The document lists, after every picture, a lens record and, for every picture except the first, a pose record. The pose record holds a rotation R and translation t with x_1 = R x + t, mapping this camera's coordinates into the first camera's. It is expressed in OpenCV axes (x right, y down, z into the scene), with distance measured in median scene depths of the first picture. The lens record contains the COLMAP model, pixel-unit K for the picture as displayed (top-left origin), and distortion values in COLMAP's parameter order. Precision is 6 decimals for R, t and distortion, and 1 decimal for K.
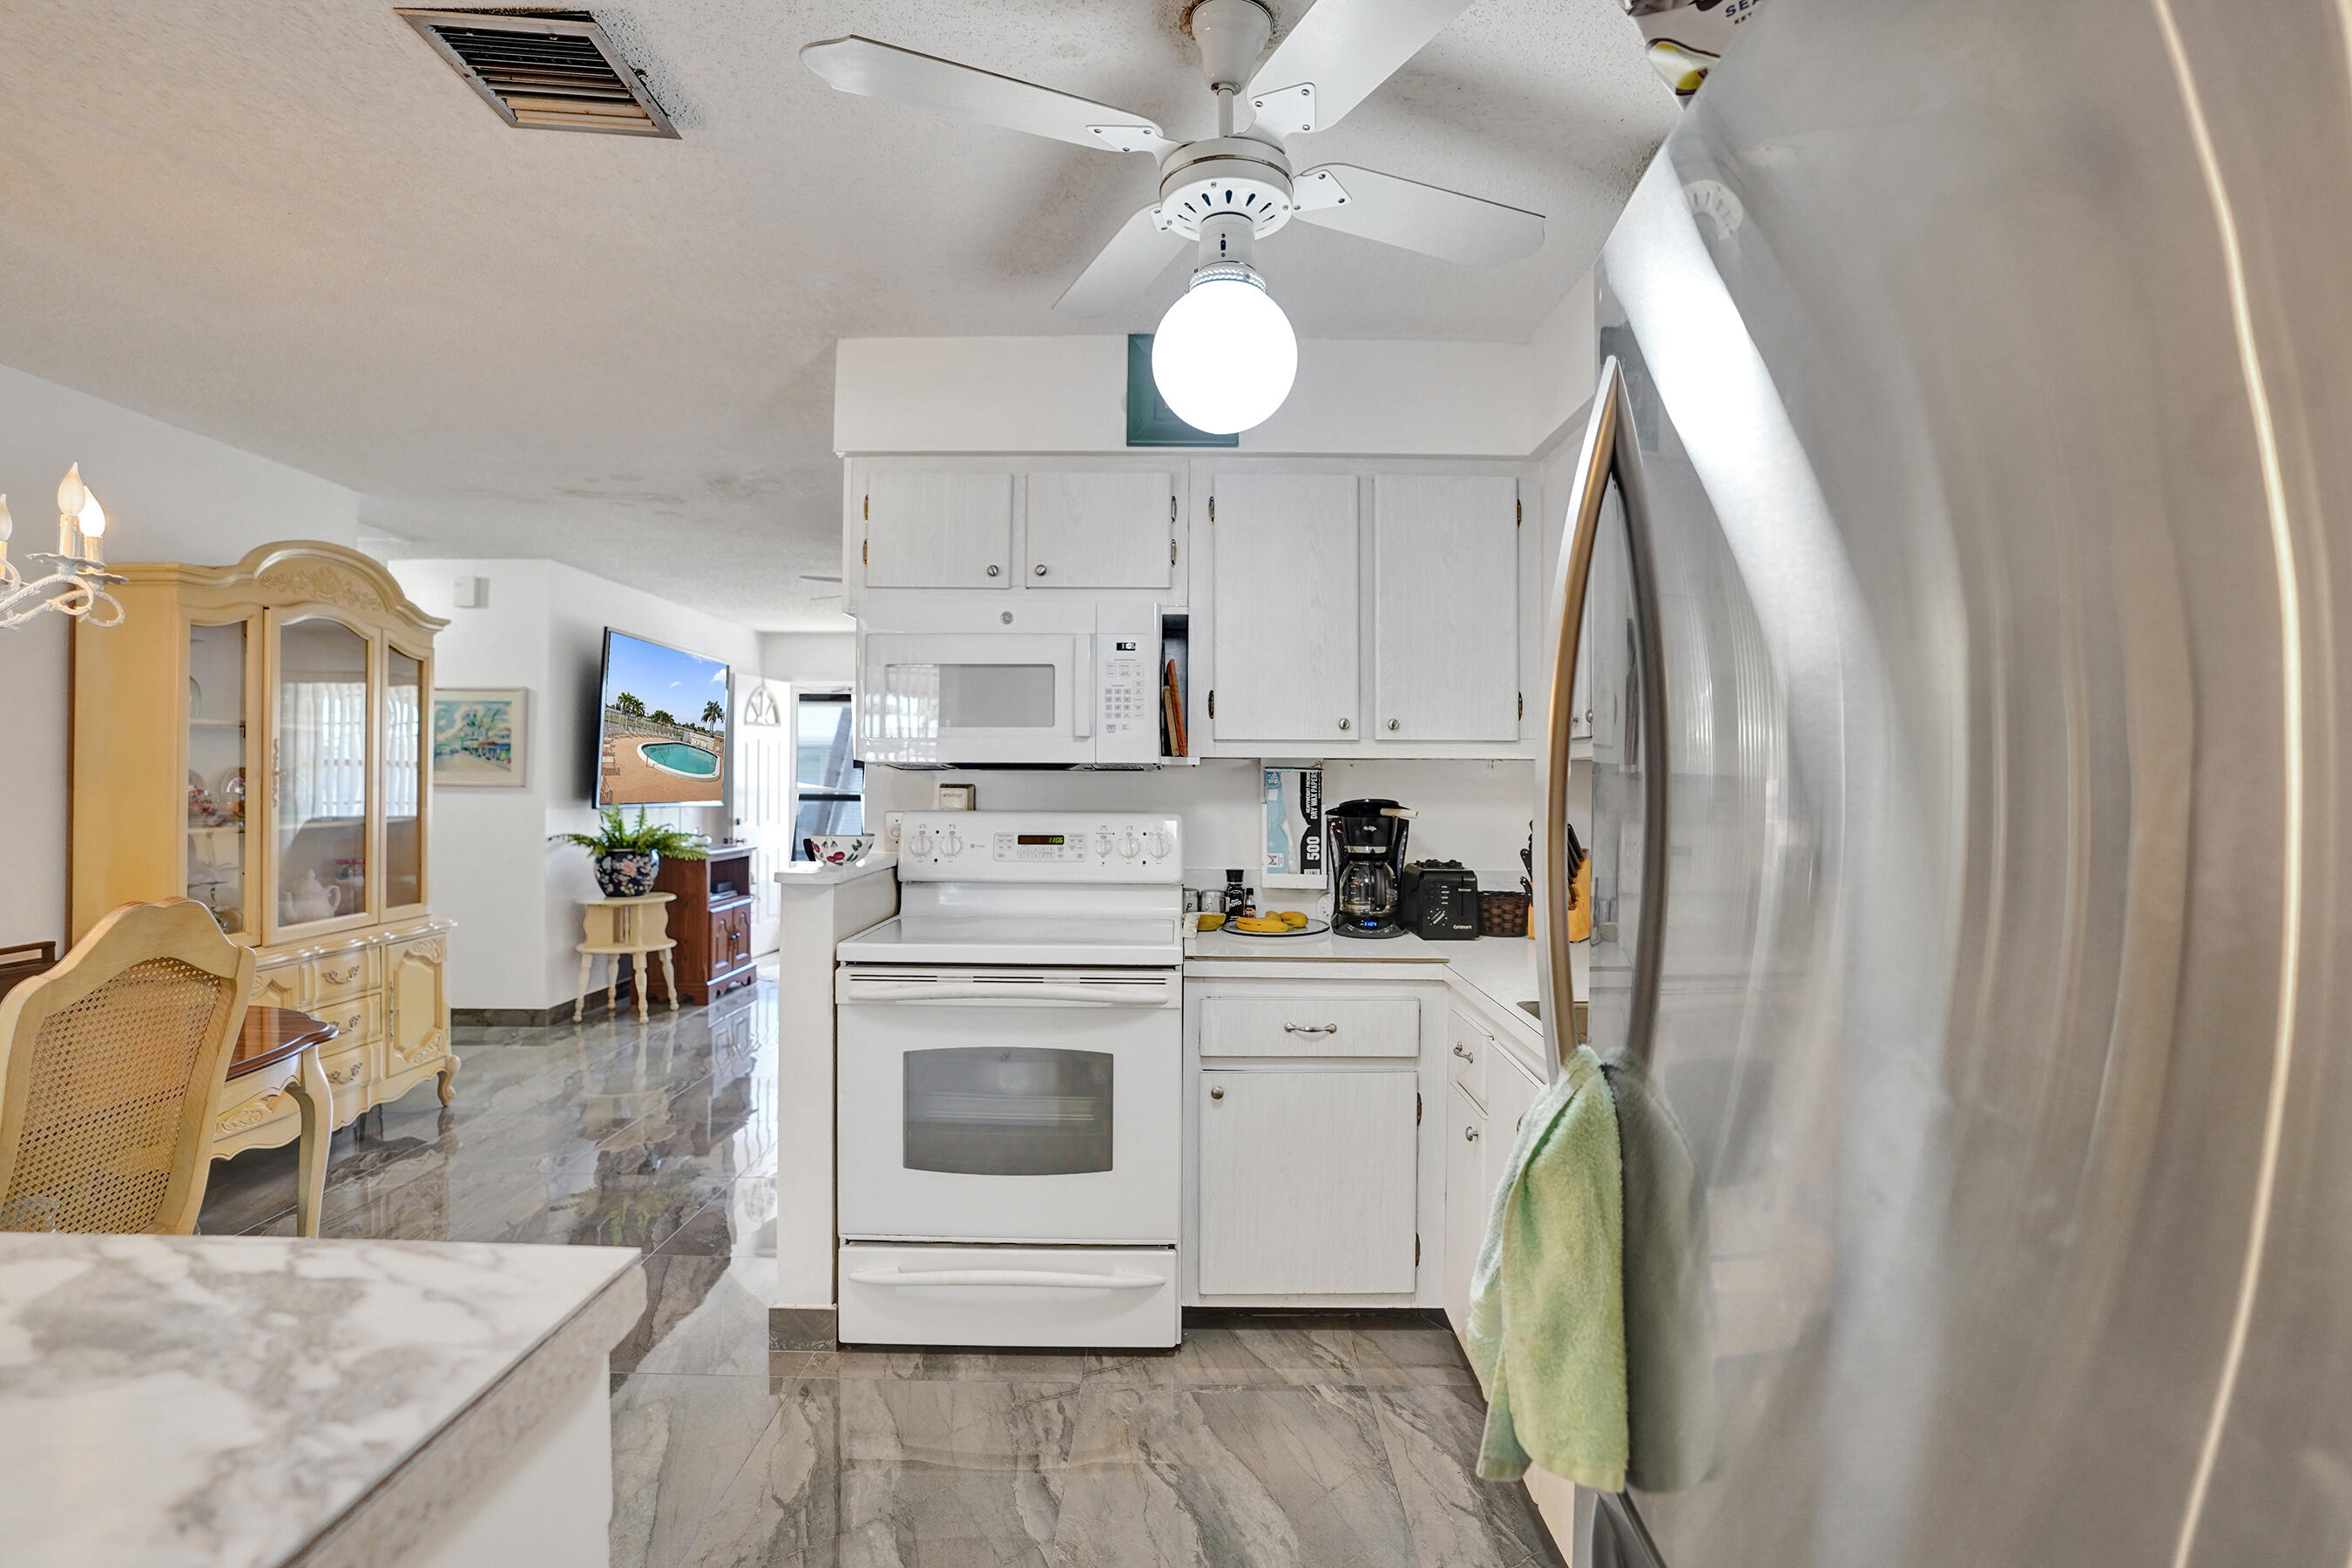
lens RADIAL K [[1112.2, 0, 1164.6], [0, 1112.2, 779.9], [0, 0, 1]] dist [-0.075931, 0.032185]
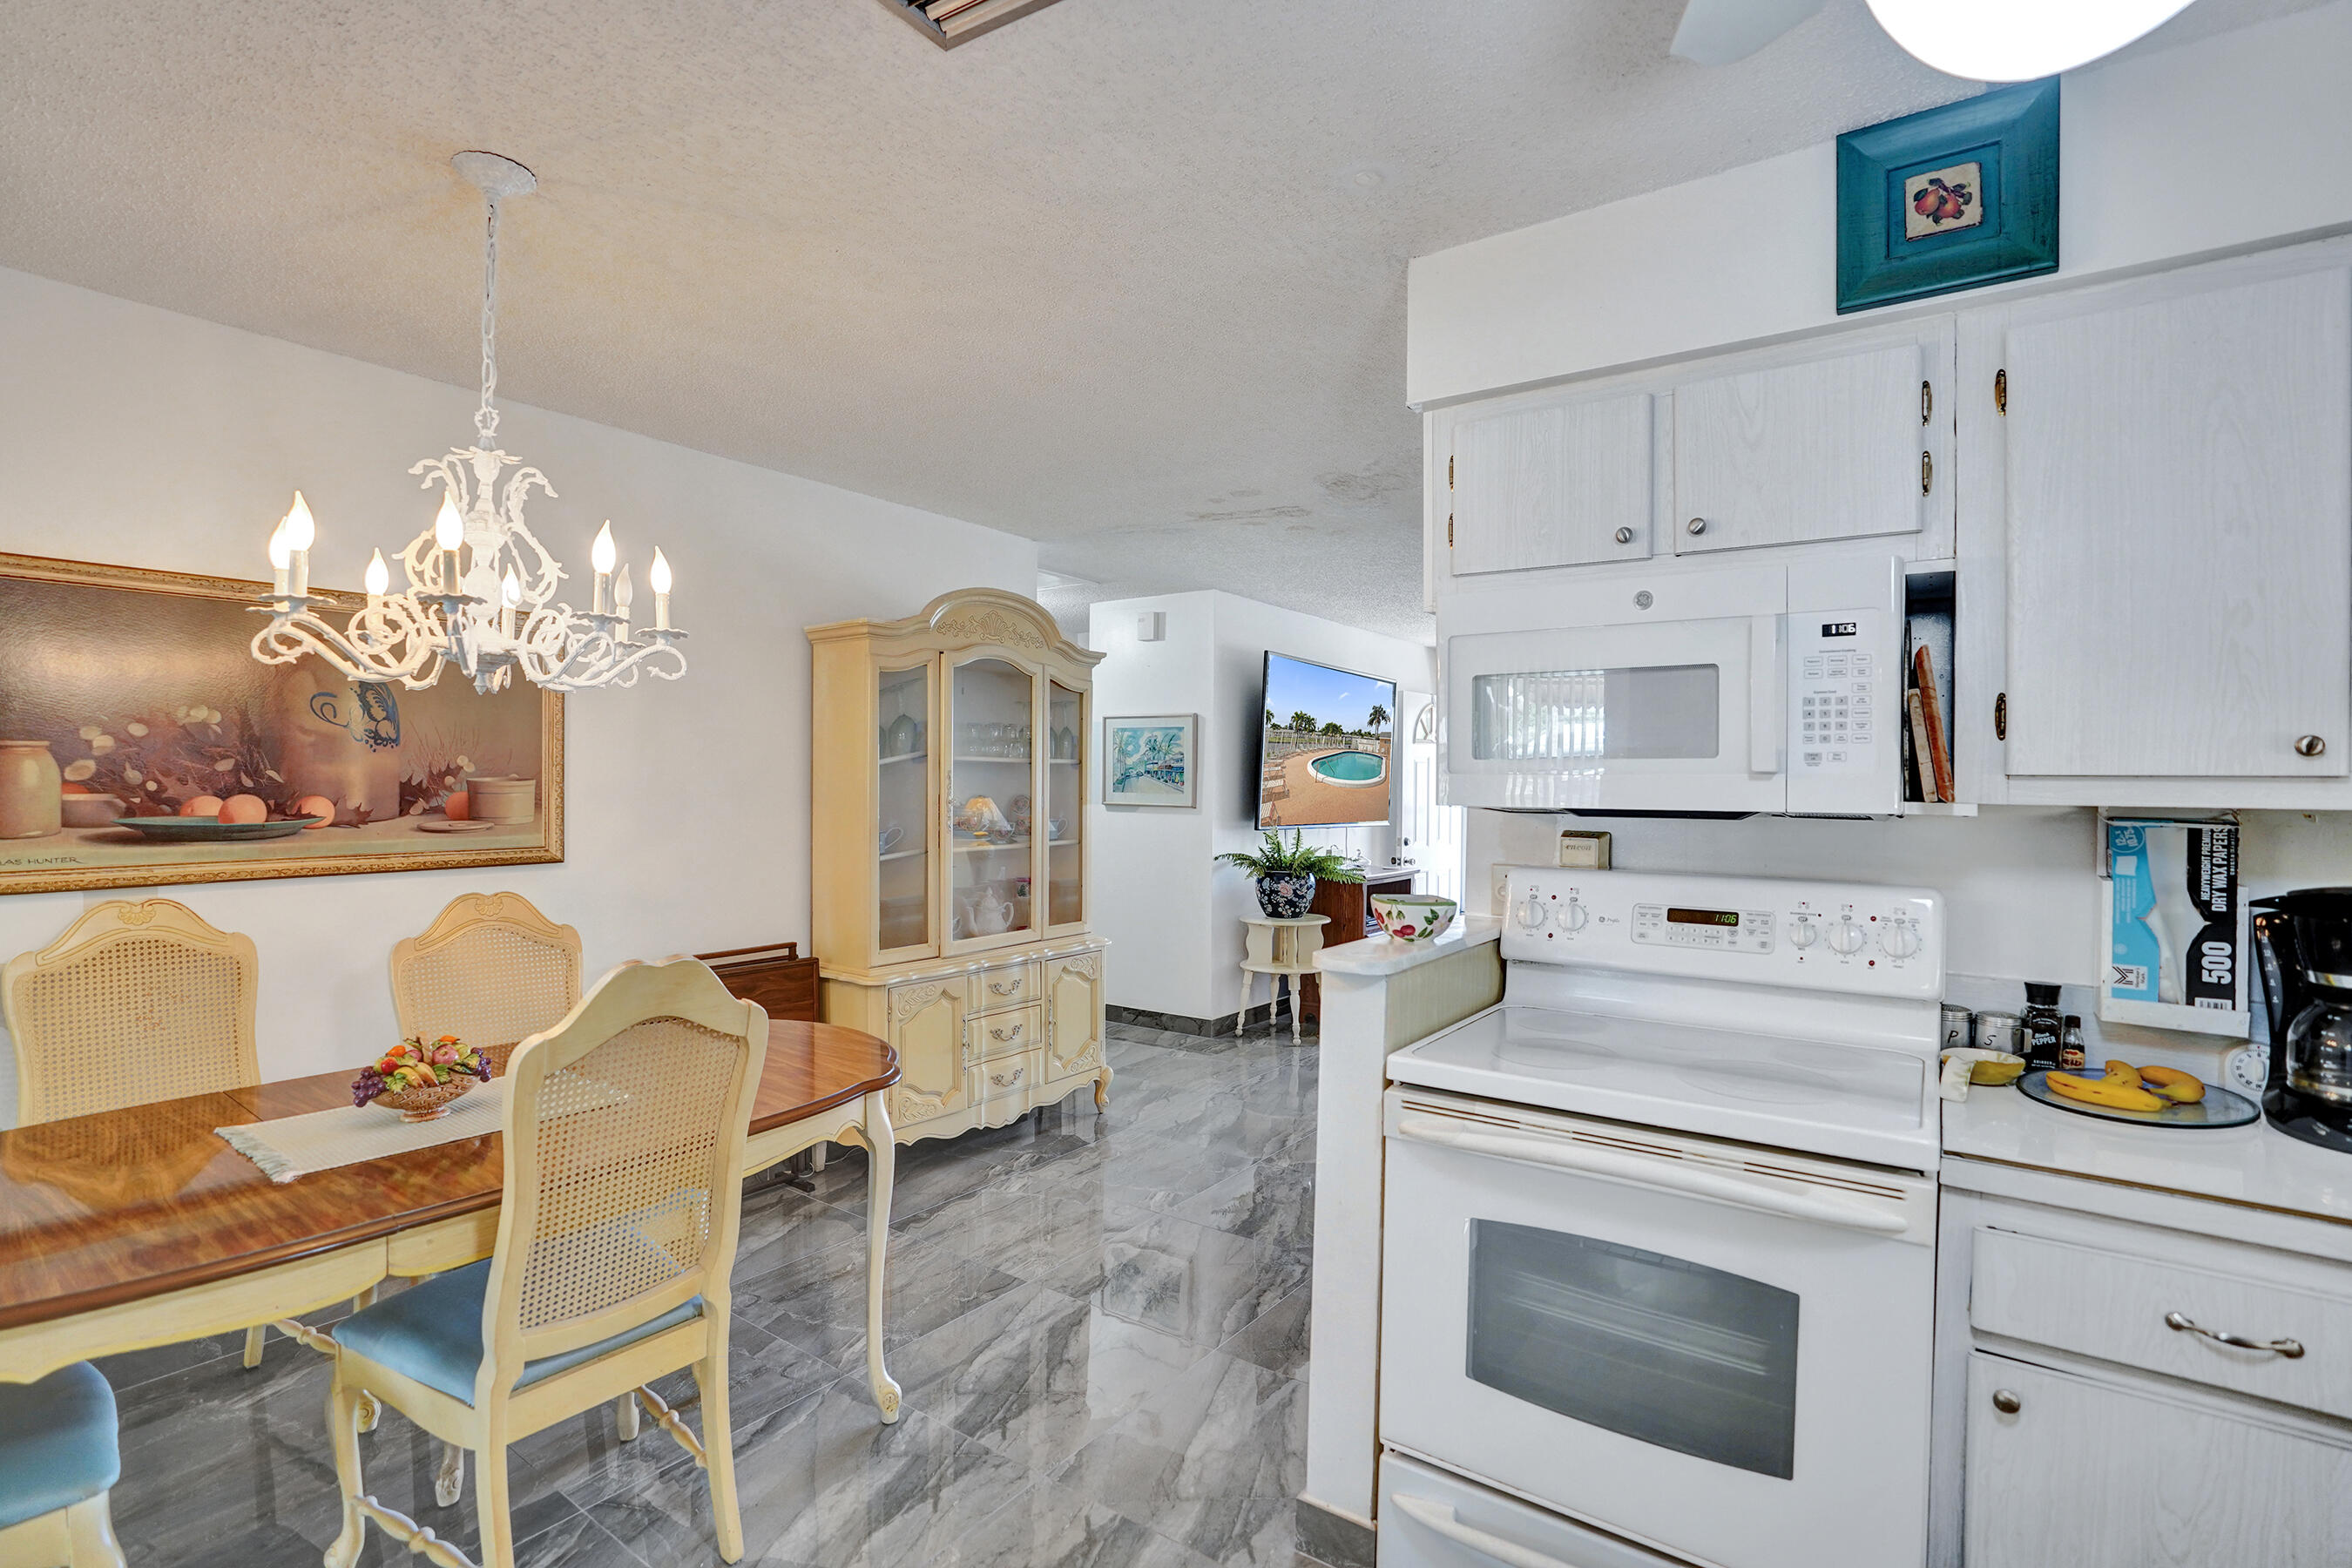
lens RADIAL K [[1093.0, 0, 1174.2], [0, 1093.0, 791.8], [0, 0, 1]] dist [-0.070889, 0.027930]
pose [[0.819181, 0.005684, -0.573507, 0.003228], [-0.005260, 0.999983, 0.002398, -0.023569], [0.573511, 0.001052, 0.819197, 0.247983]]
